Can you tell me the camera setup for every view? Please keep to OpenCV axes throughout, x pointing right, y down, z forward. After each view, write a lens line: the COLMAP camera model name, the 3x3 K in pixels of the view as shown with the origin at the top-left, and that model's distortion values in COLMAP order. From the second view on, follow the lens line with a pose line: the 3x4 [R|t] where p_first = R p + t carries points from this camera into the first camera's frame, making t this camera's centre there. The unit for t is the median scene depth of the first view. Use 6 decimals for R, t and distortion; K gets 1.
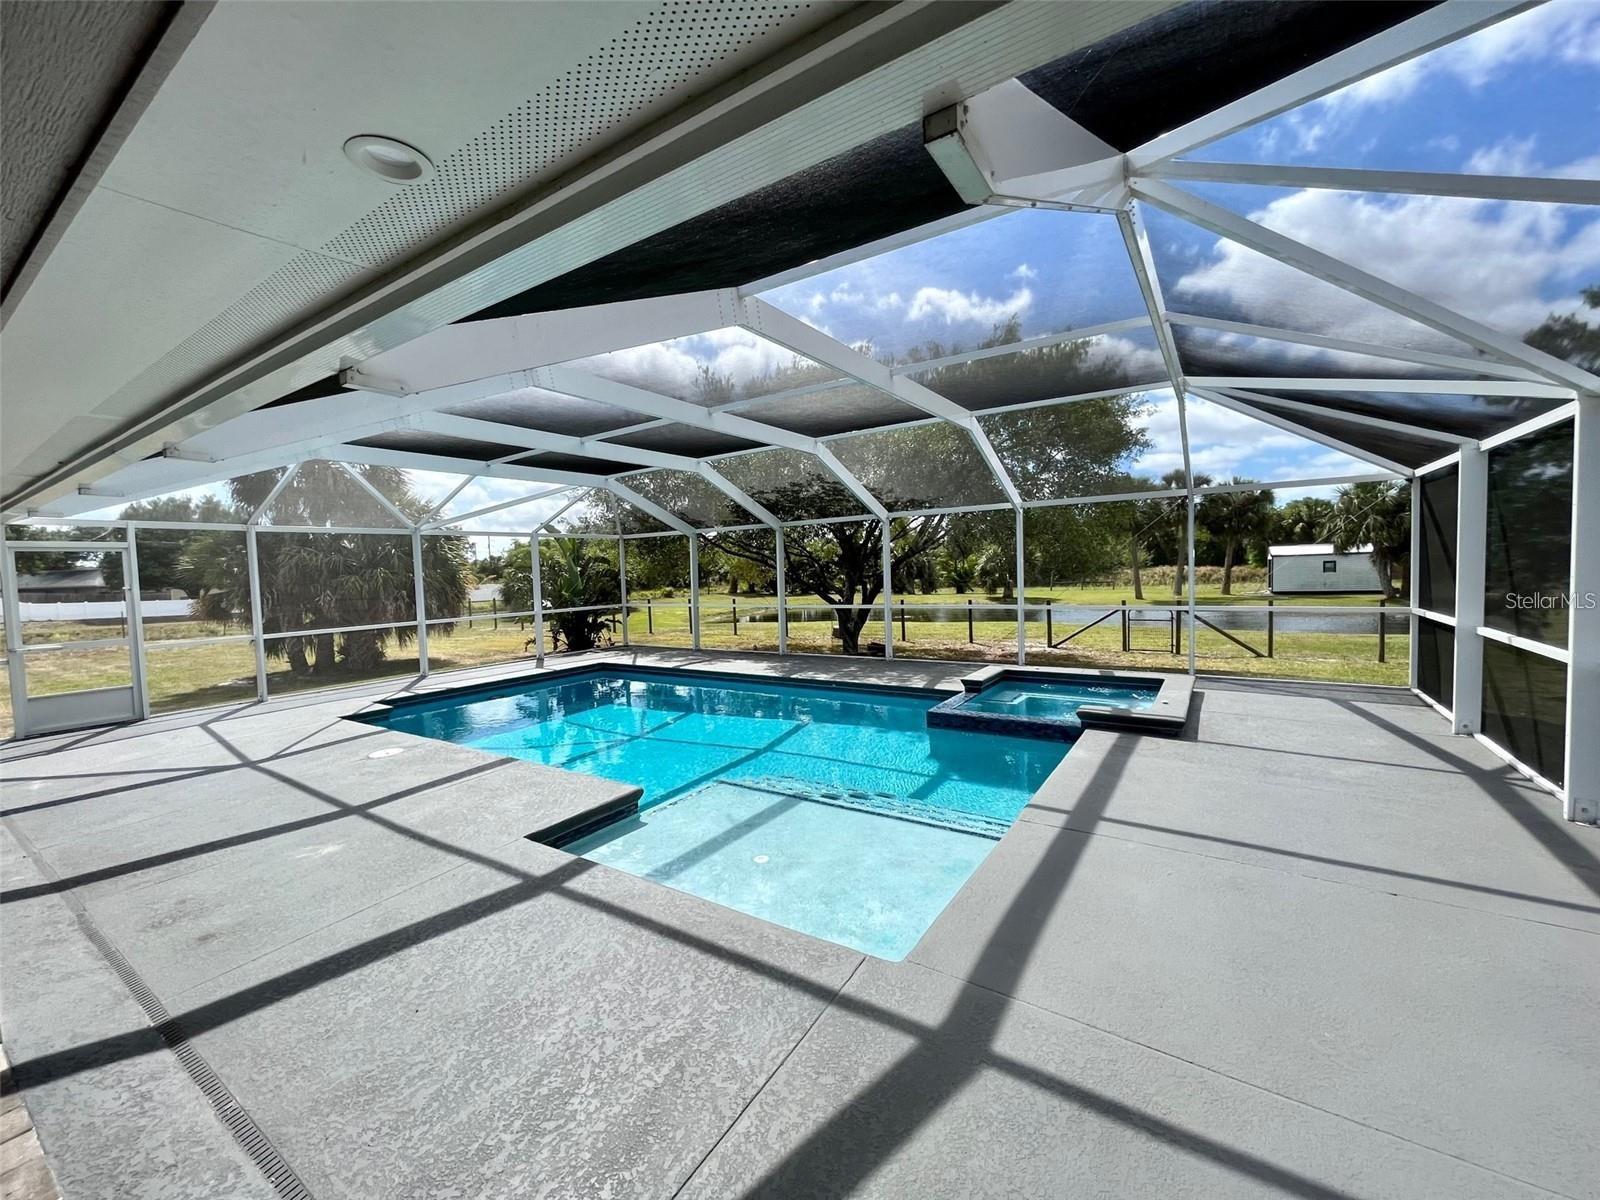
lens RADIAL K [[649.7, 0, 802.8], [0, 649.7, 598.5], [0, 0, 1]] dist [-0.001139, -0.000289]
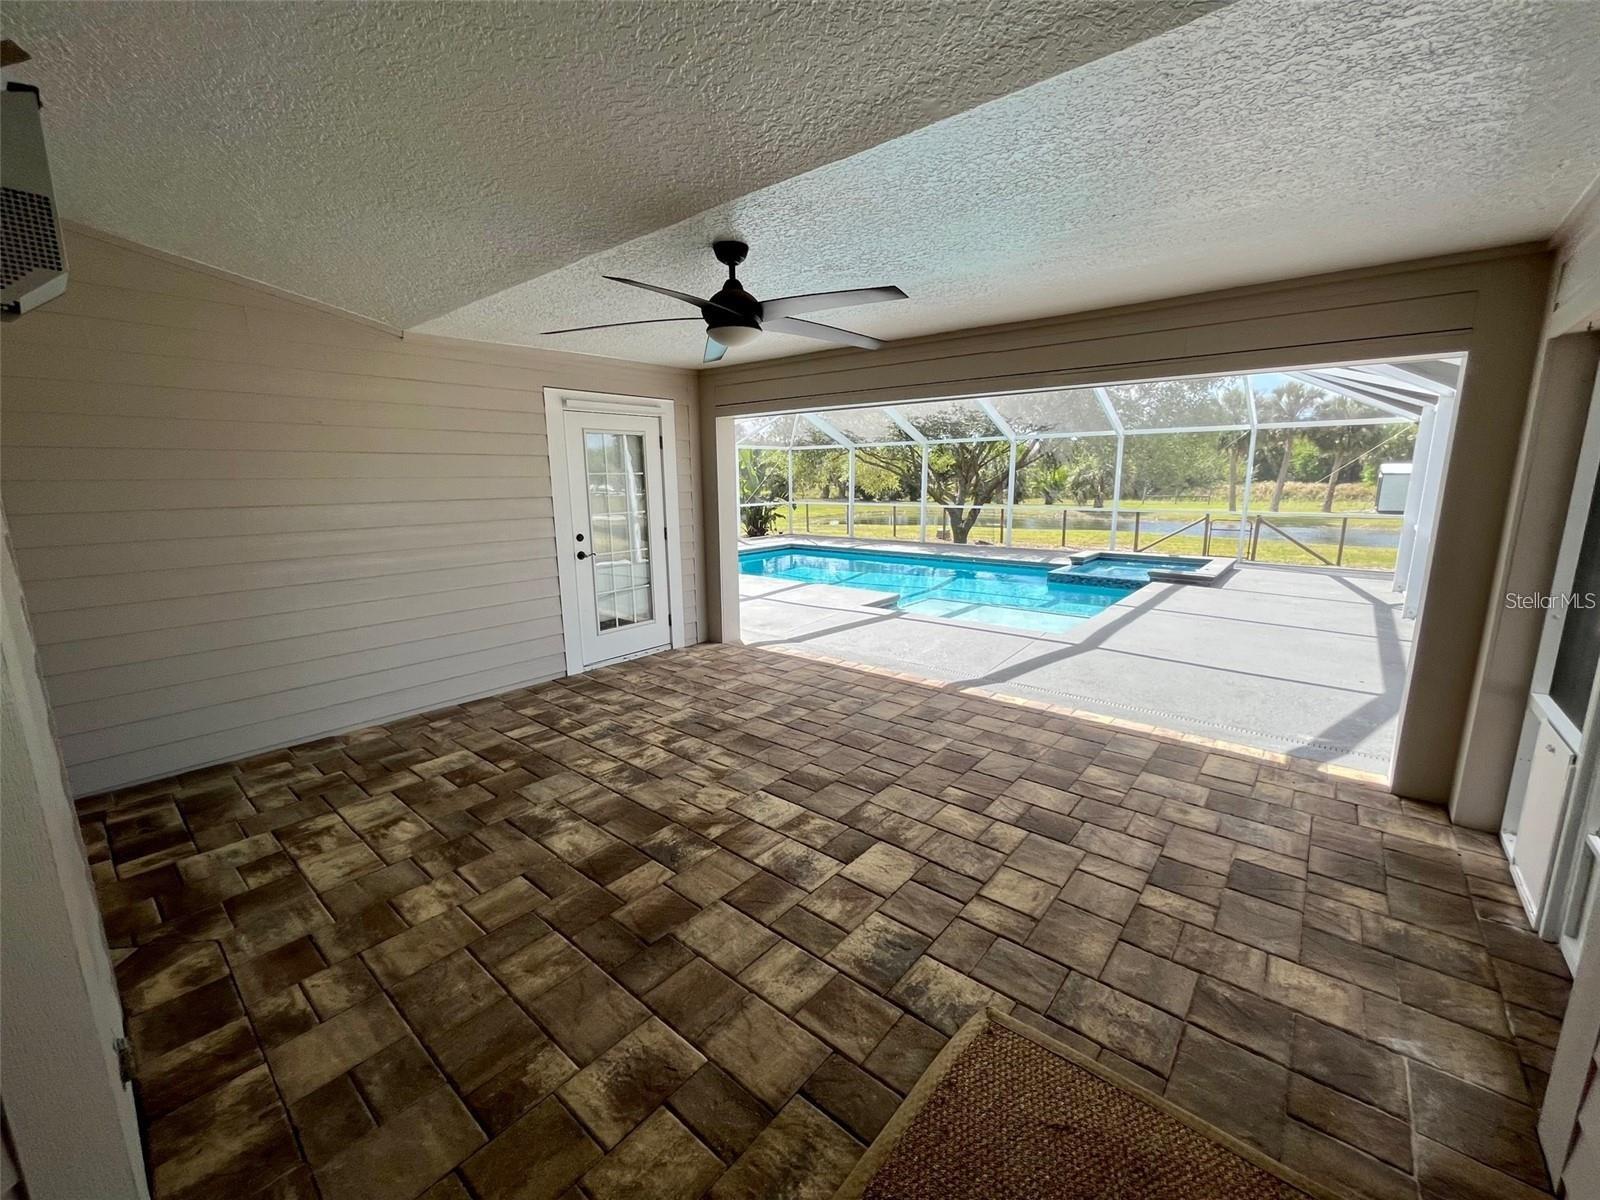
lens RADIAL K [[649.7, 0, 802.8], [0, 649.7, 598.5], [0, 0, 1]] dist [-0.001139, -0.000289]
pose [[0.993077, 0.043160, -0.109249, -0.077399], [-0.027263, 0.989342, 0.143034, 0.010432], [0.114258, -0.139066, 0.983670, -0.215922]]
